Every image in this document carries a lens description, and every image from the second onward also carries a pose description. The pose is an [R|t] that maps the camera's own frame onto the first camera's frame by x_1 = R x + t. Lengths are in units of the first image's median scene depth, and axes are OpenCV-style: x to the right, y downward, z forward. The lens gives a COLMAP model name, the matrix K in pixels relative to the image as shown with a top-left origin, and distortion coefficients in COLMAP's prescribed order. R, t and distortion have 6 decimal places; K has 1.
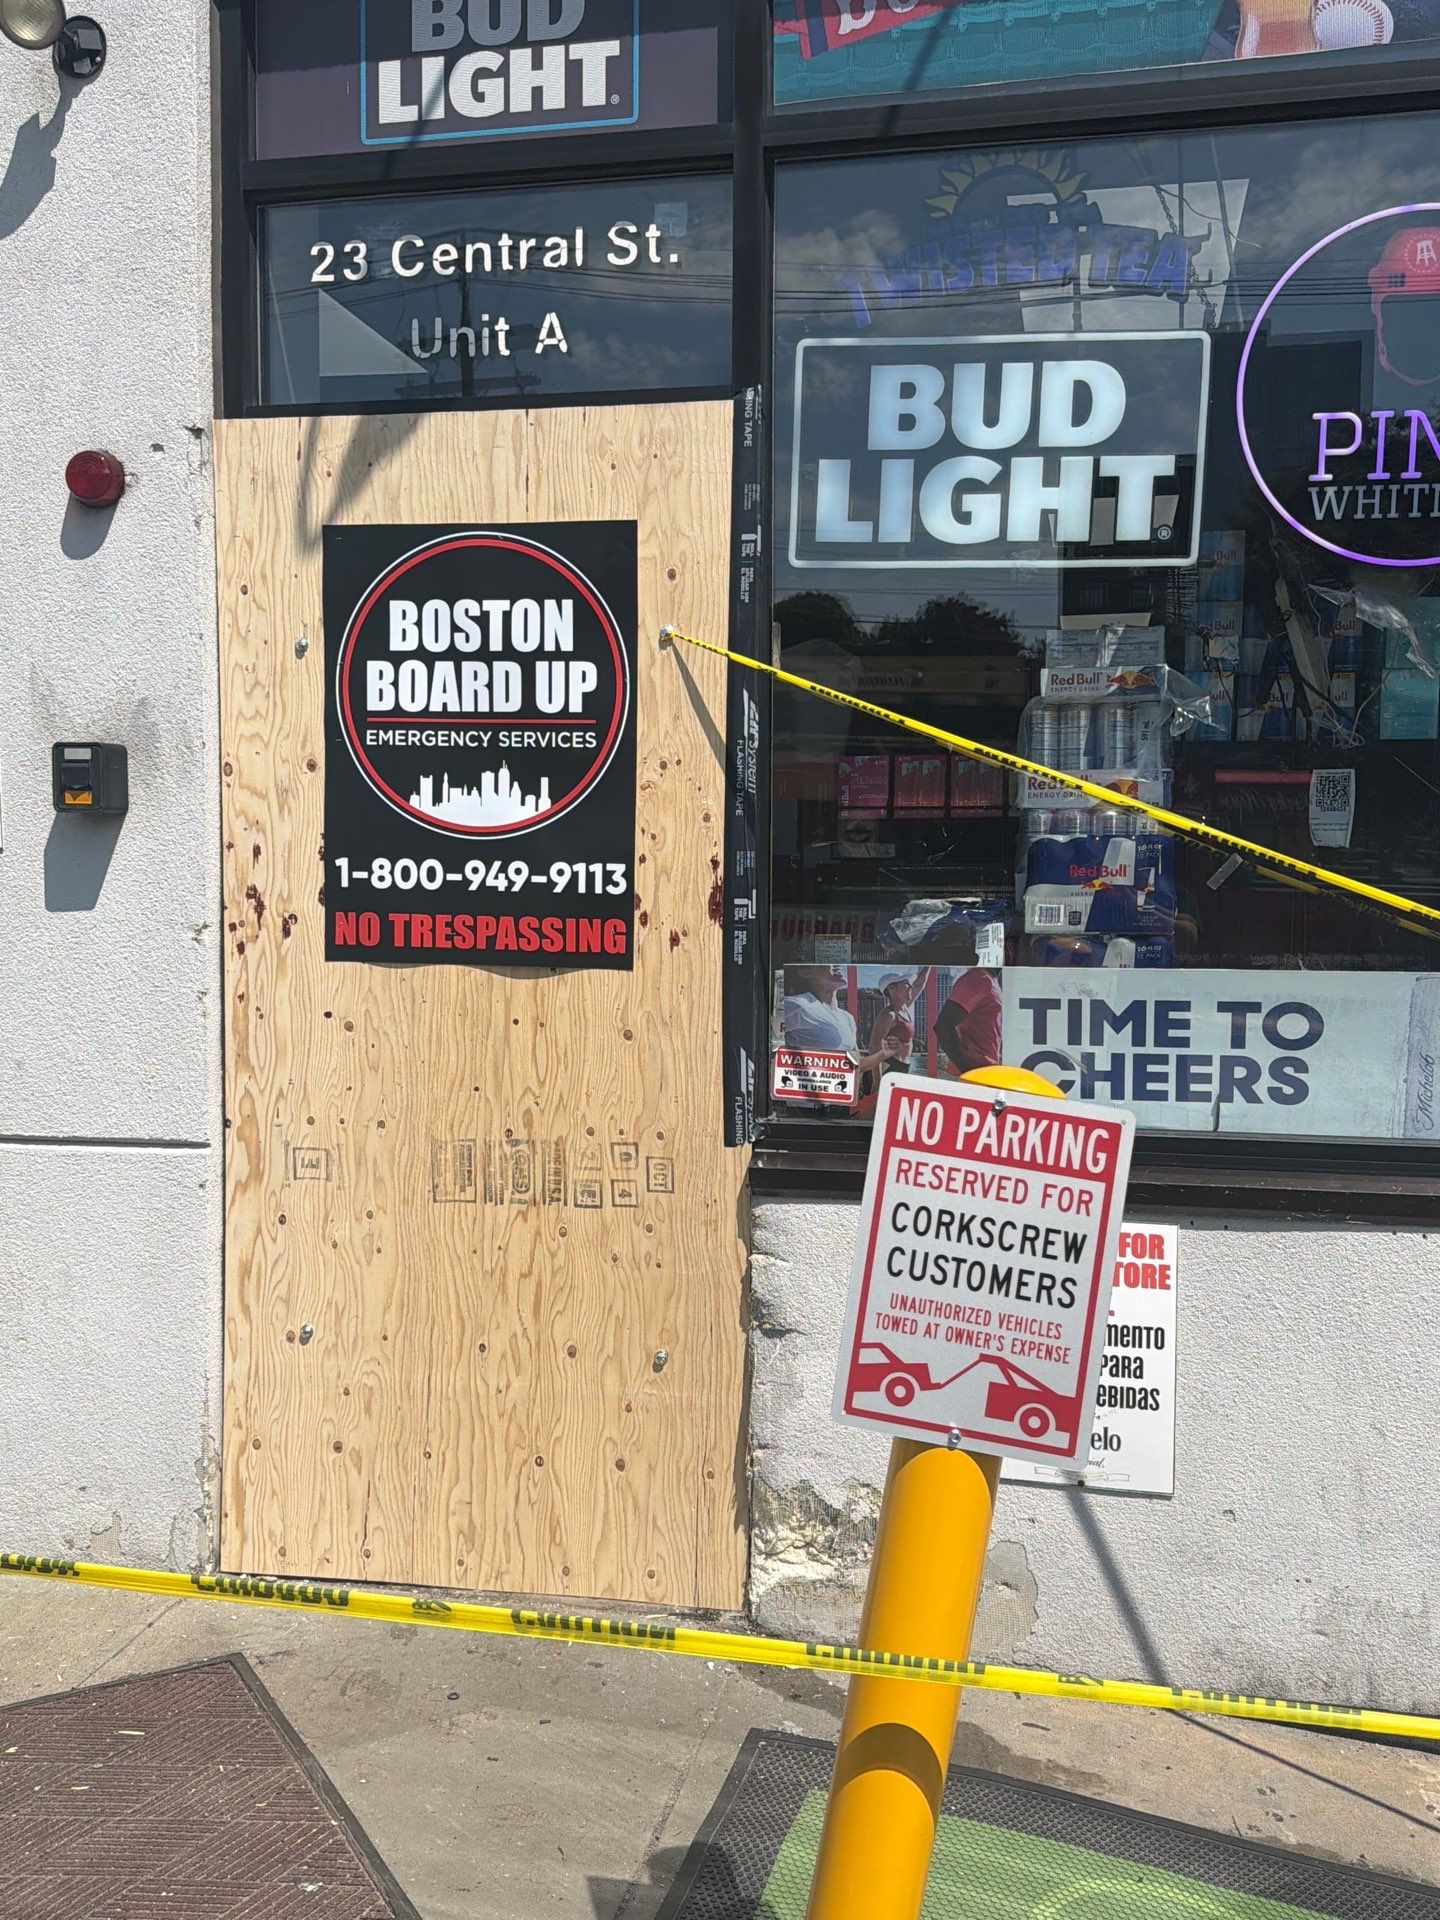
lens RADIAL K [[1820.1, 0, 718.4], [0, 1820.1, 974.2], [0, 0, 1]] dist [0.084834, 0.000000]
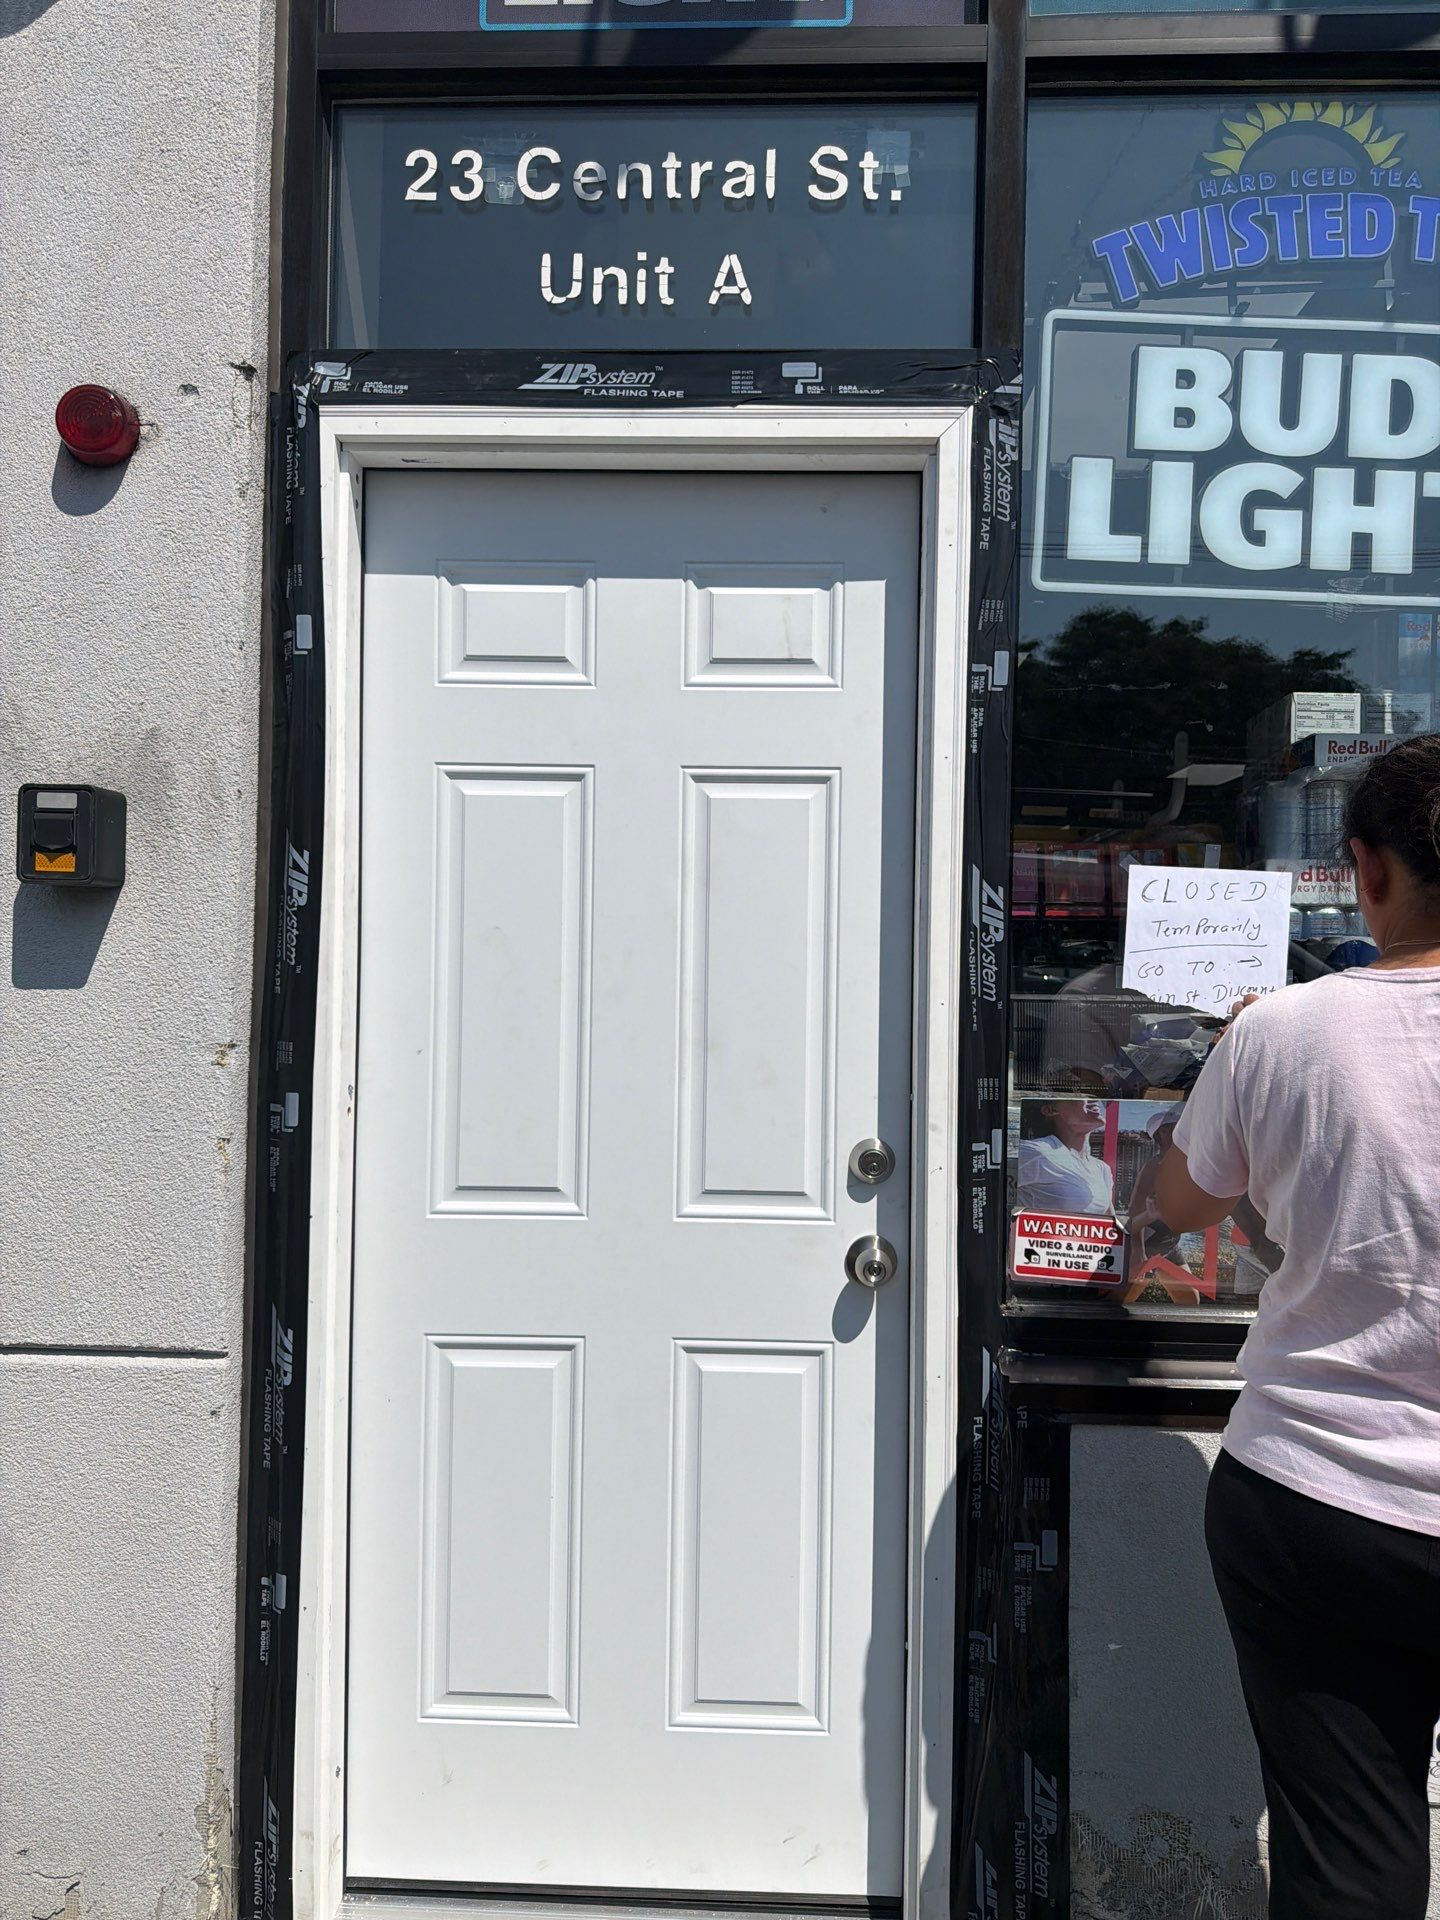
lens RADIAL K [[1365.0, 0, 722.2], [0, 1365.0, 956.6], [0, 0, 1]] dist [0.032399, -0.042792]
pose [[0.986618, 0.014611, 0.162393, -0.186503], [-0.003779, 0.997759, -0.066811, -0.027051], [-0.163005, 0.065303, 0.984462, 0.459930]]
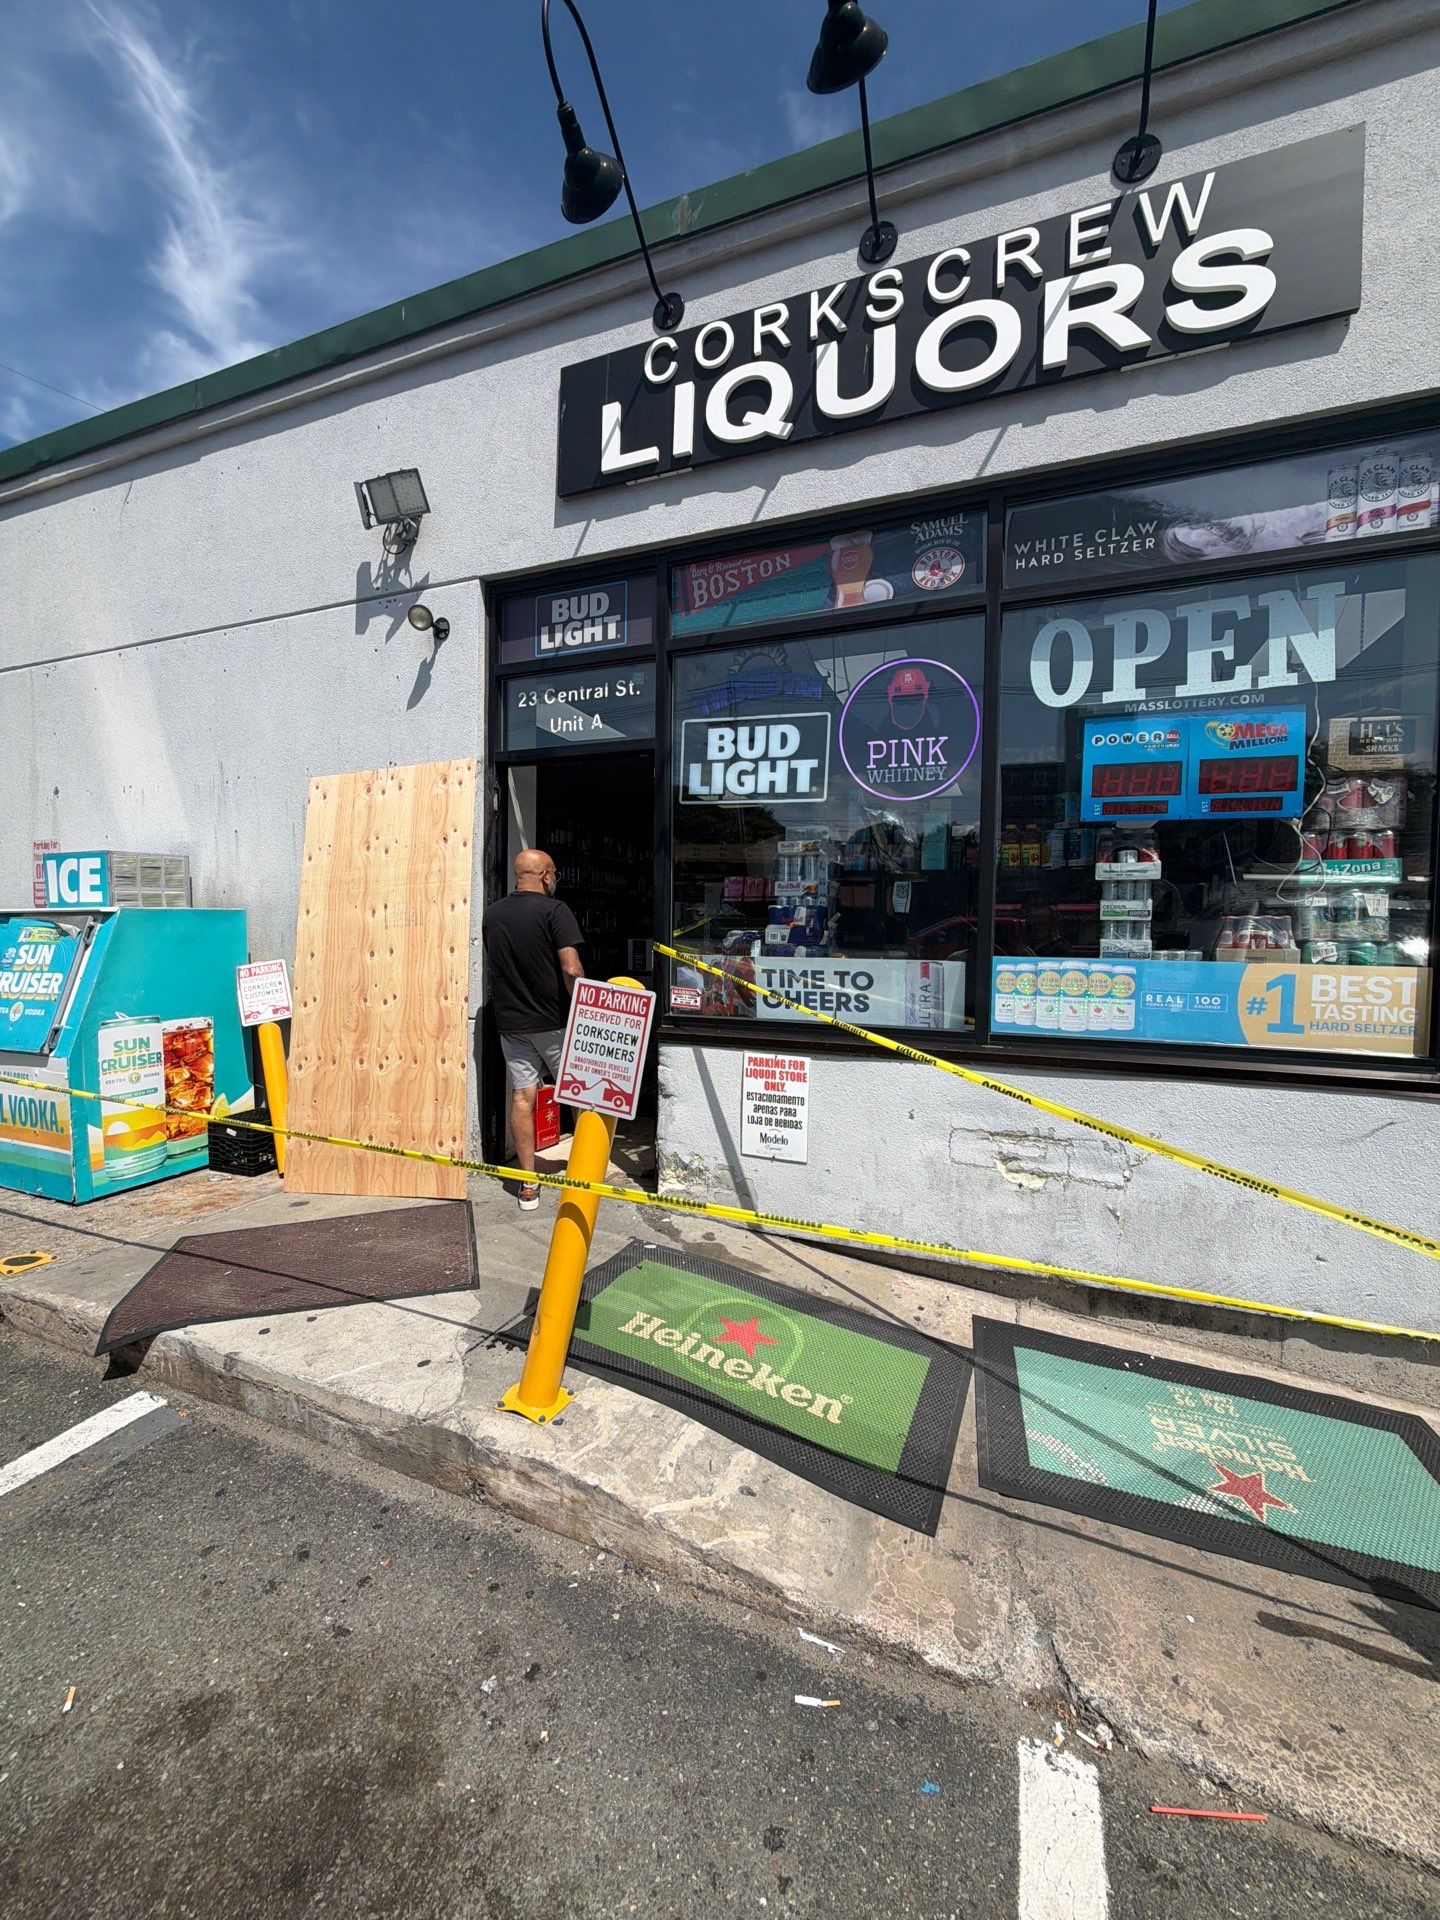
lens RADIAL K [[766.1, 0, 719.2], [0, 766.1, 960.3], [0, 0, 1]] dist [-0.000134, 0.000050]
pose [[0.985296, 0.014491, -0.170243, 0.289067], [-0.019327, 0.999454, -0.026782, 0.031033], [0.169762, 0.029678, 0.985038, -0.072727]]
